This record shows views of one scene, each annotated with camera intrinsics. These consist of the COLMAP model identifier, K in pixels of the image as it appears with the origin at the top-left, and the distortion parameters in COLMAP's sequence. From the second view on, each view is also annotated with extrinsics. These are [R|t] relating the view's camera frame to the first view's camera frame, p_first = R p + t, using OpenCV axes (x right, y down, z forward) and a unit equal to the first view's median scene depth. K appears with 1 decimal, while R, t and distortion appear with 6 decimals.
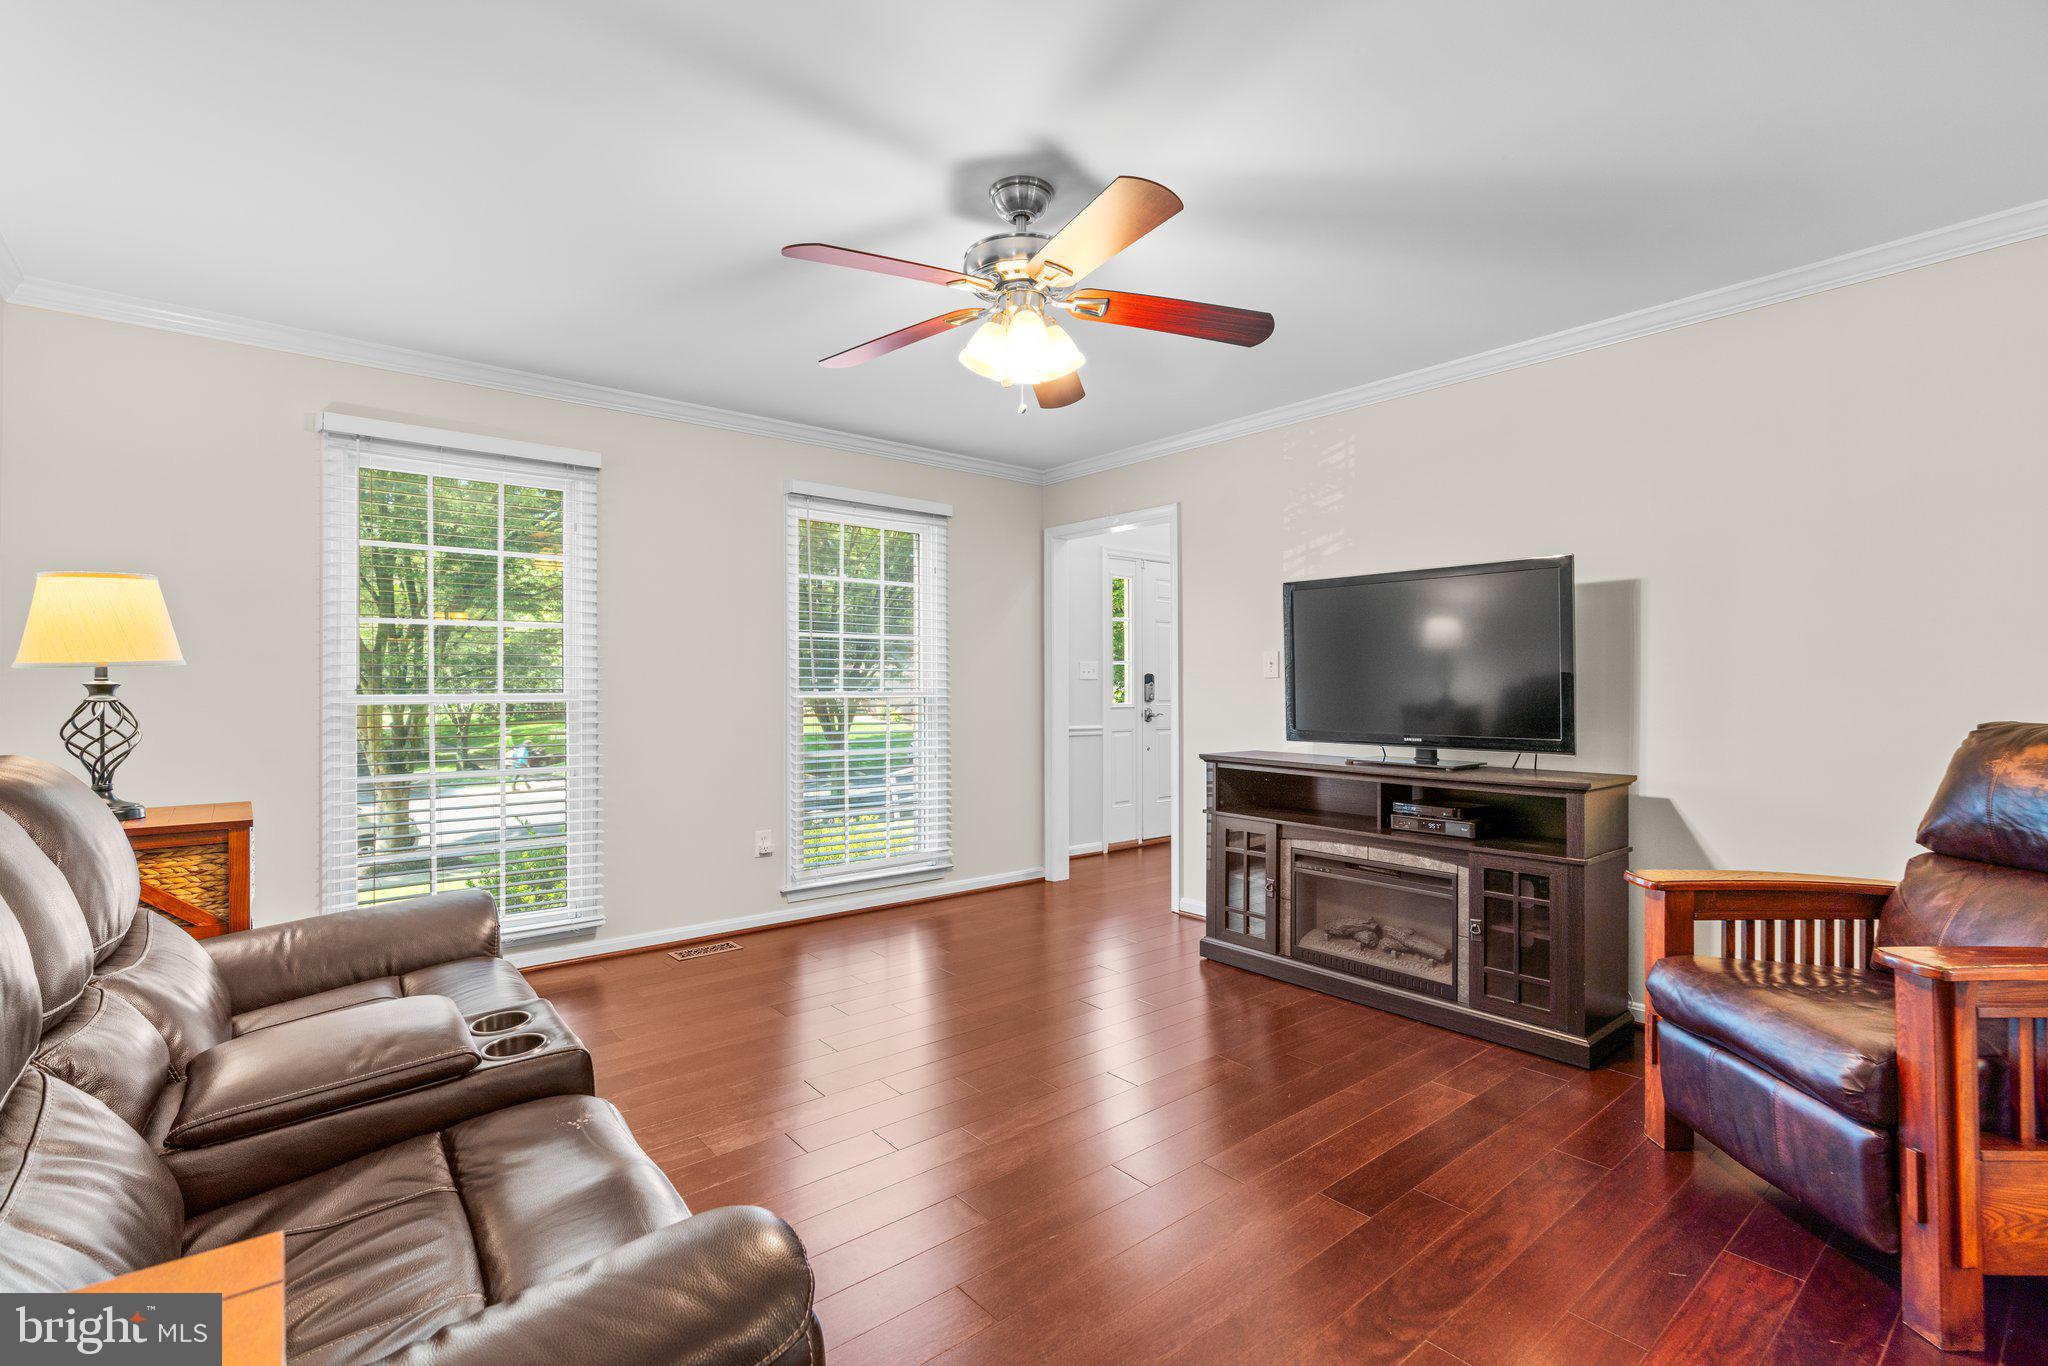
lens RADIAL K [[926.5, 0, 1033.7], [0, 926.5, 680.9], [0, 0, 1]] dist [-0.001276, 0.000090]
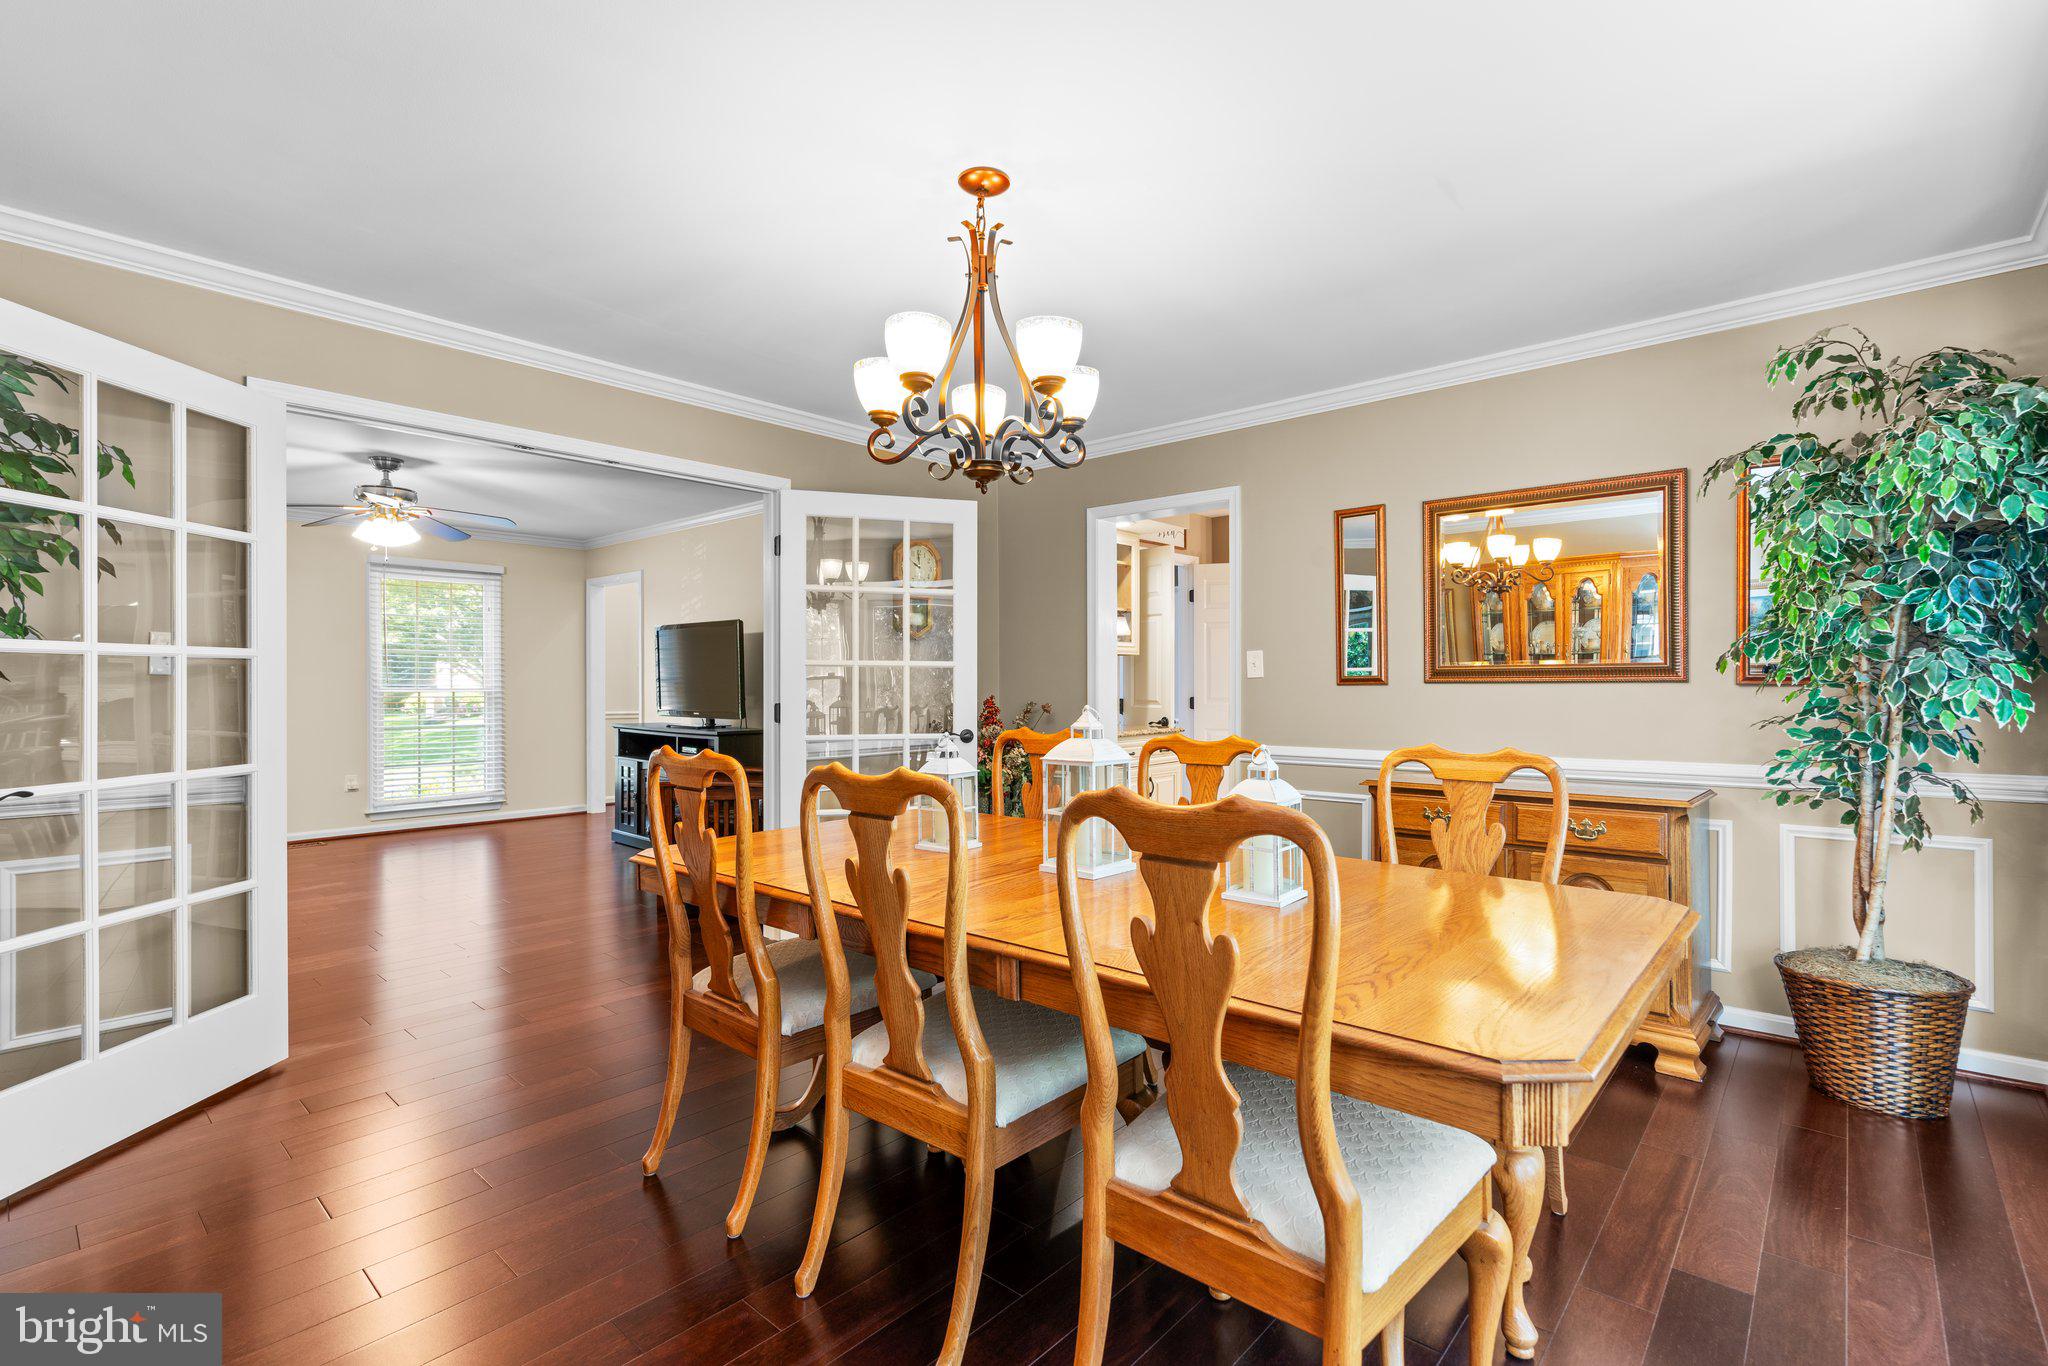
lens RADIAL K [[926.5, 0, 1026.2], [0, 926.5, 687.2], [0, 0, 1]] dist [-0.001276, 0.000090]
pose [[0.990027, -0.003424, 0.140835, 0.628765], [0.001677, 0.999920, 0.012519, -0.009108], [-0.140867, -0.012158, 0.989954, -0.736902]]
